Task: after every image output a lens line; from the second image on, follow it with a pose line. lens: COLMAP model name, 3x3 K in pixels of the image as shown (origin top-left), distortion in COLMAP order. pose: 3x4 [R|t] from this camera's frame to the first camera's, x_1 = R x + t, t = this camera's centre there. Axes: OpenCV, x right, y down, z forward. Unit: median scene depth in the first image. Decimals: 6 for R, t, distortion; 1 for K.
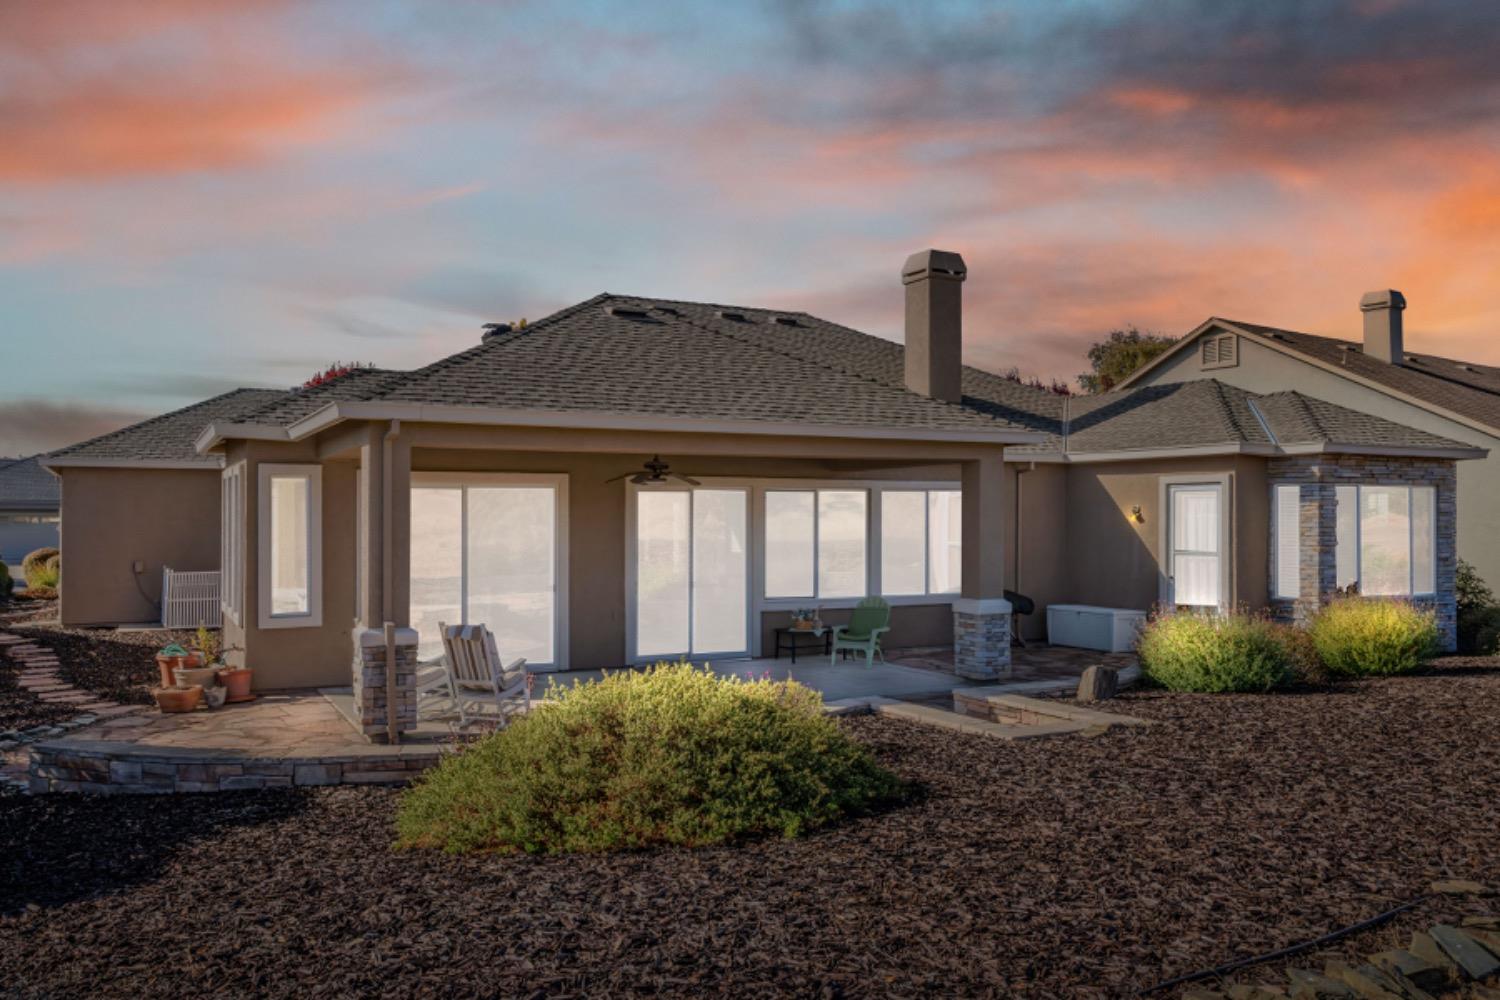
lens RADIAL K [[1159.9, 0, 733.9], [0, 1159.9, 501.1], [0, 0, 1]] dist [-0.000175, 0.003603]
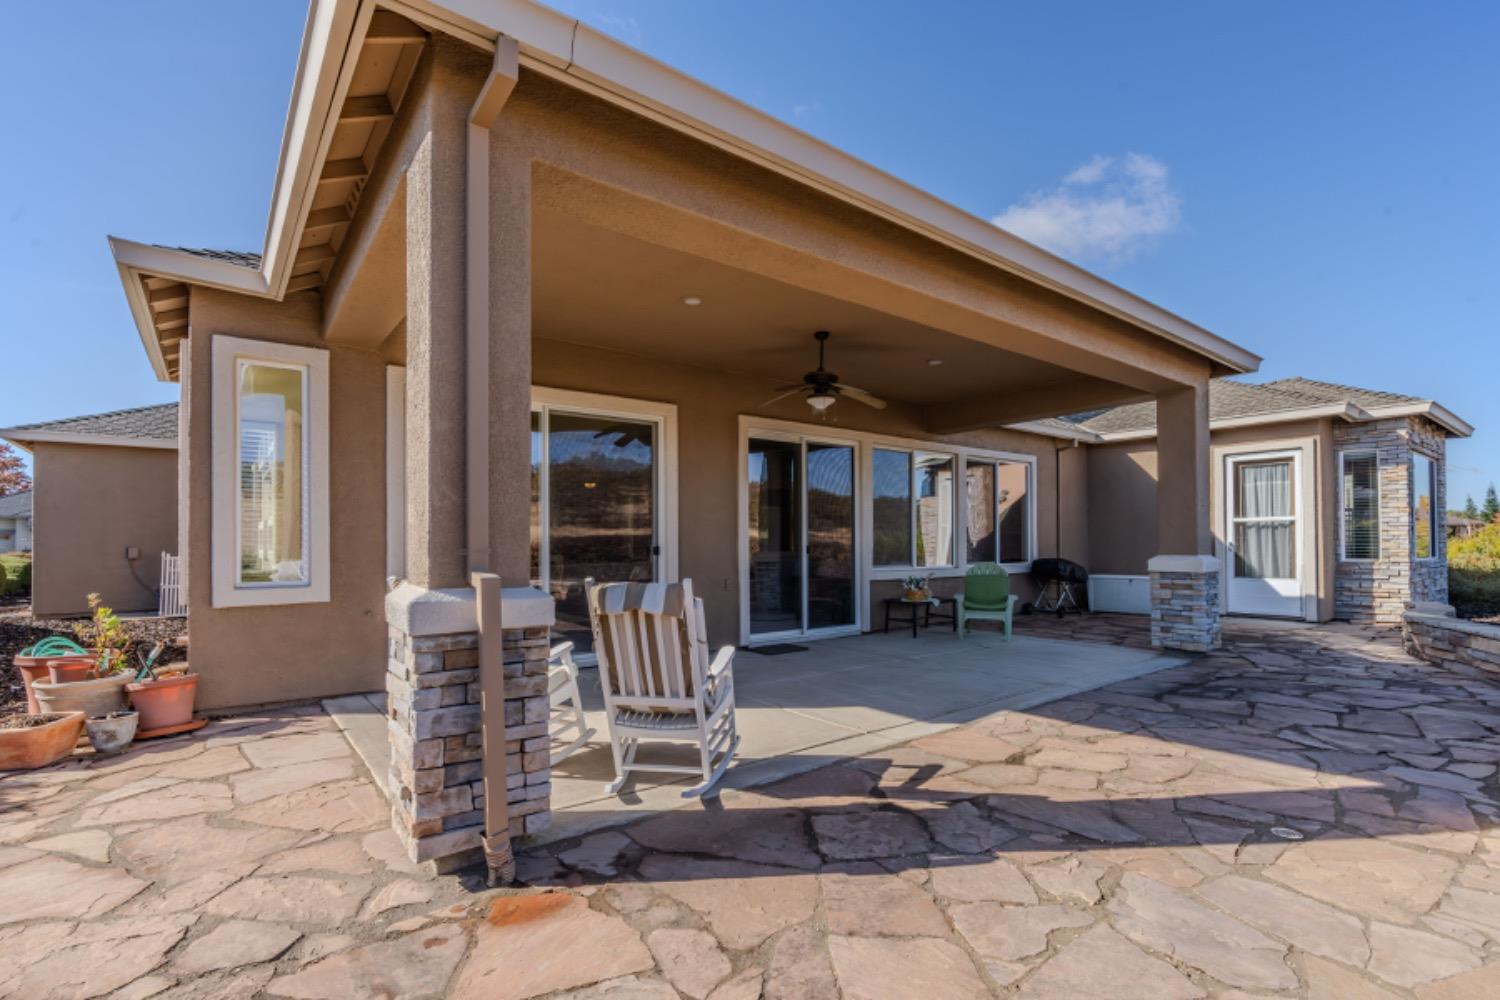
lens RADIAL K [[700.5, 0, 762.3], [0, 700.5, 533.9], [0, 0, 1]] dist [-0.006129, 0.000931]
pose [[0.982601, -0.001868, 0.185719, -0.186569], [0.002067, 0.999997, -0.000880, 0.068811], [-0.185716, 0.001249, 0.982603, 0.559898]]
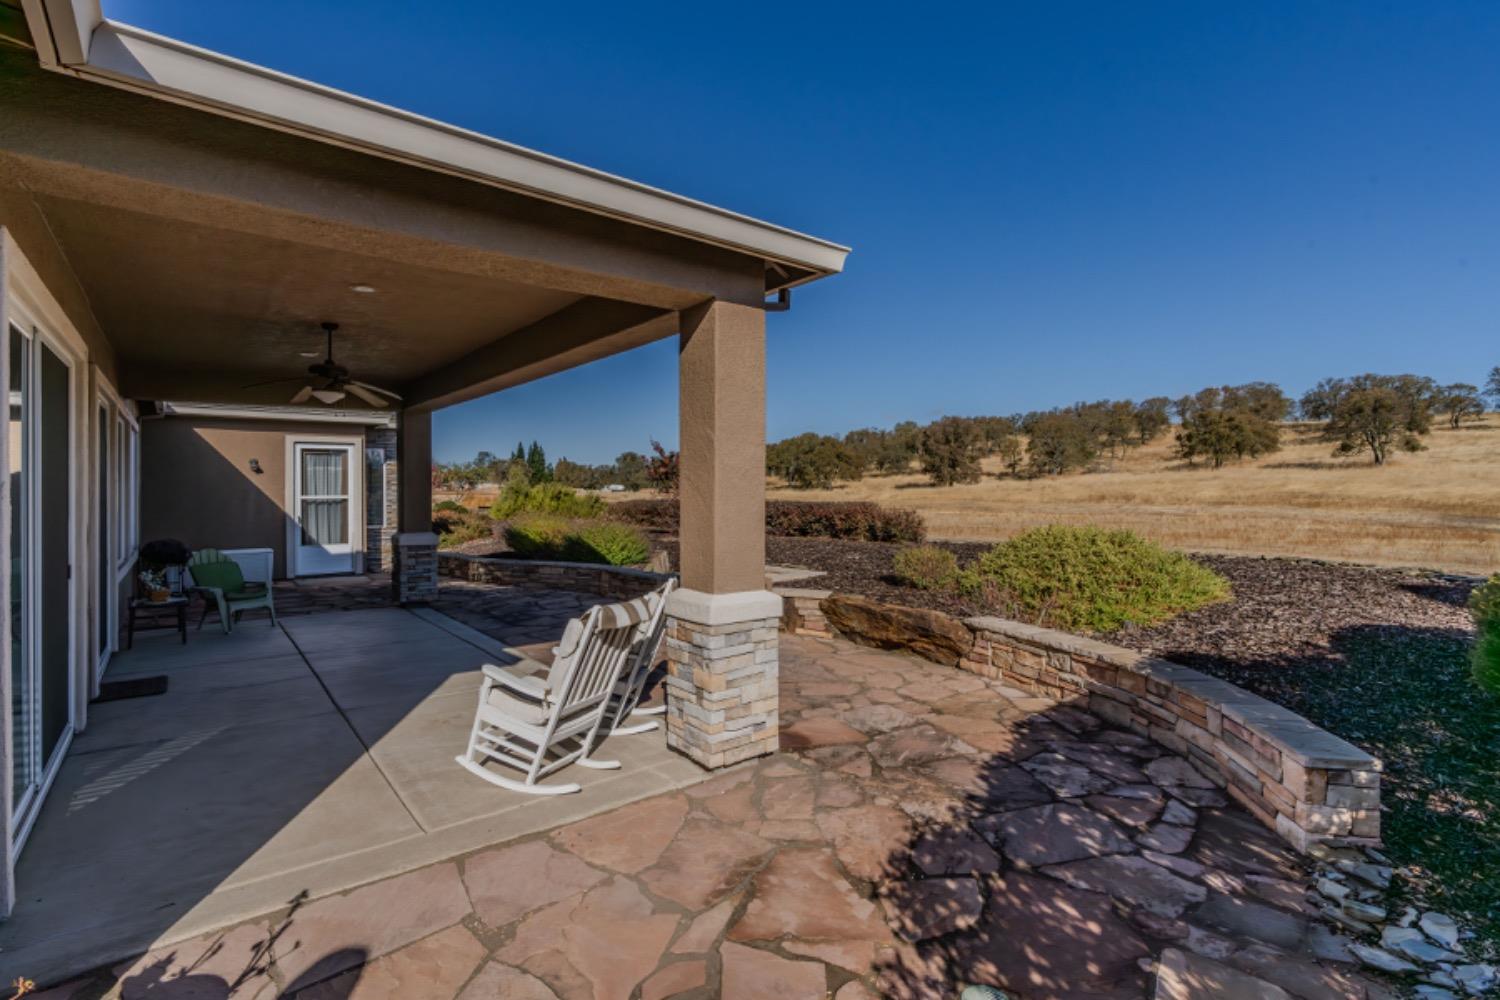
lens RADIAL K [[700.5, 0, 741.9], [0, 700.5, 488.6], [0, 0, 1]] dist [-0.006129, 0.000931]
pose [[-0.198452, 0.001833, 0.980109, -0.542338], [-0.010611, 0.999936, -0.004019, 0.039797], [-0.980053, -0.011197, -0.198420, 0.832676]]
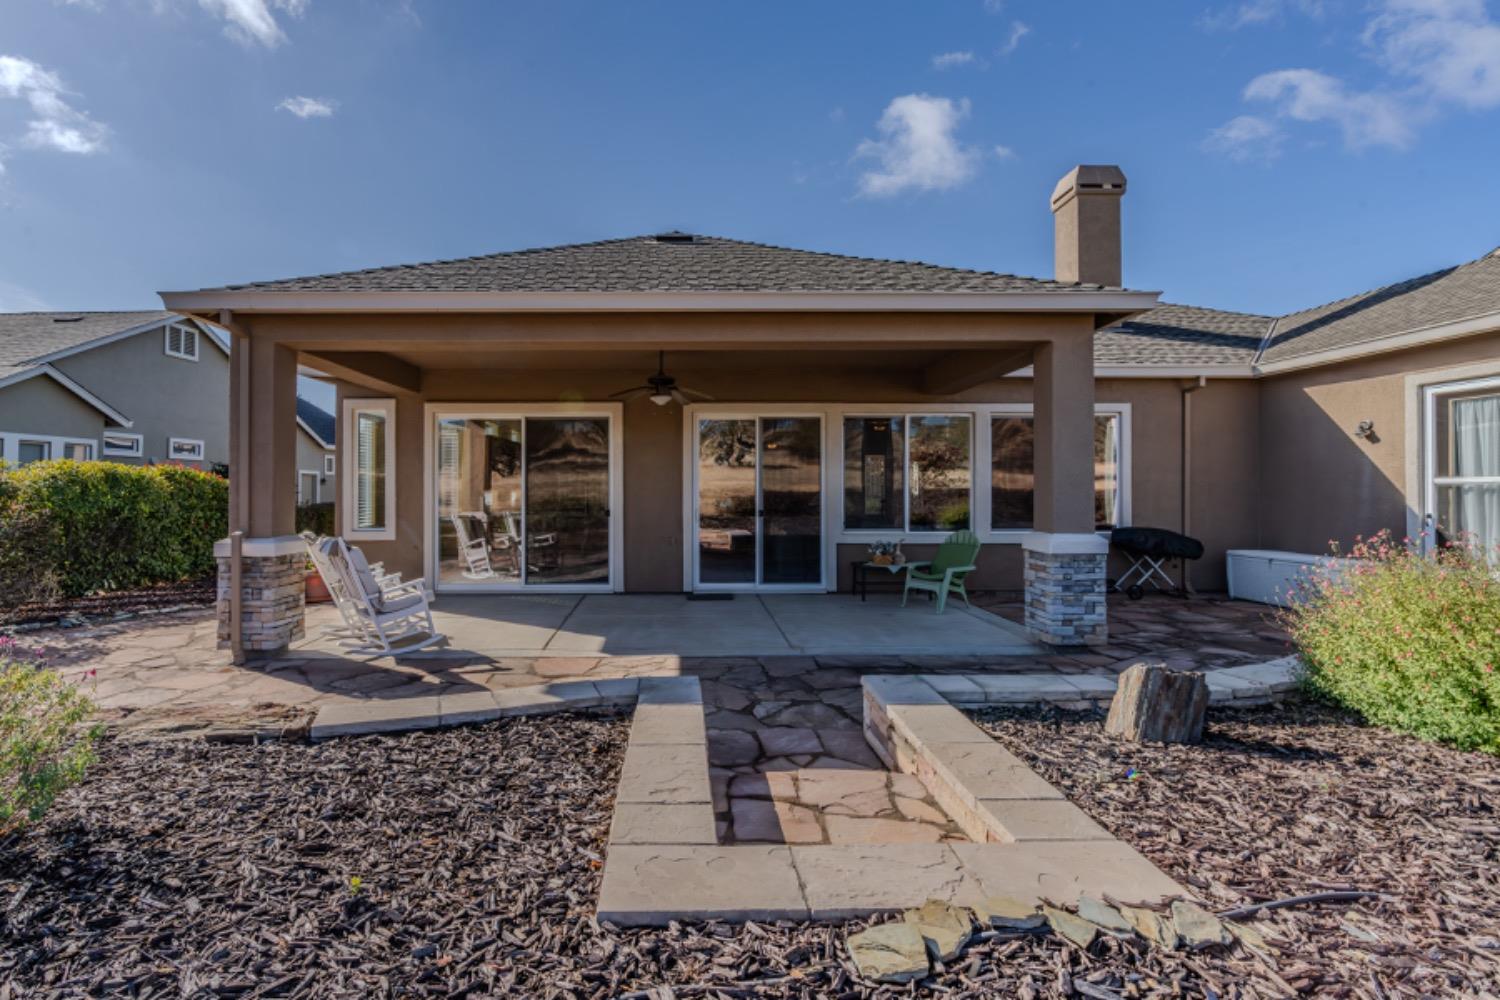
lens RADIAL K [[700.5, 0, 686.5], [0, 700.5, 480.1], [0, 0, 1]] dist [-0.006129, 0.000931]
pose [[0.885382, -0.007232, -0.464808, 0.212017], [0.006914, 0.999973, -0.002390, 0.051017], [0.464813, -0.001098, 0.885408, 0.504445]]
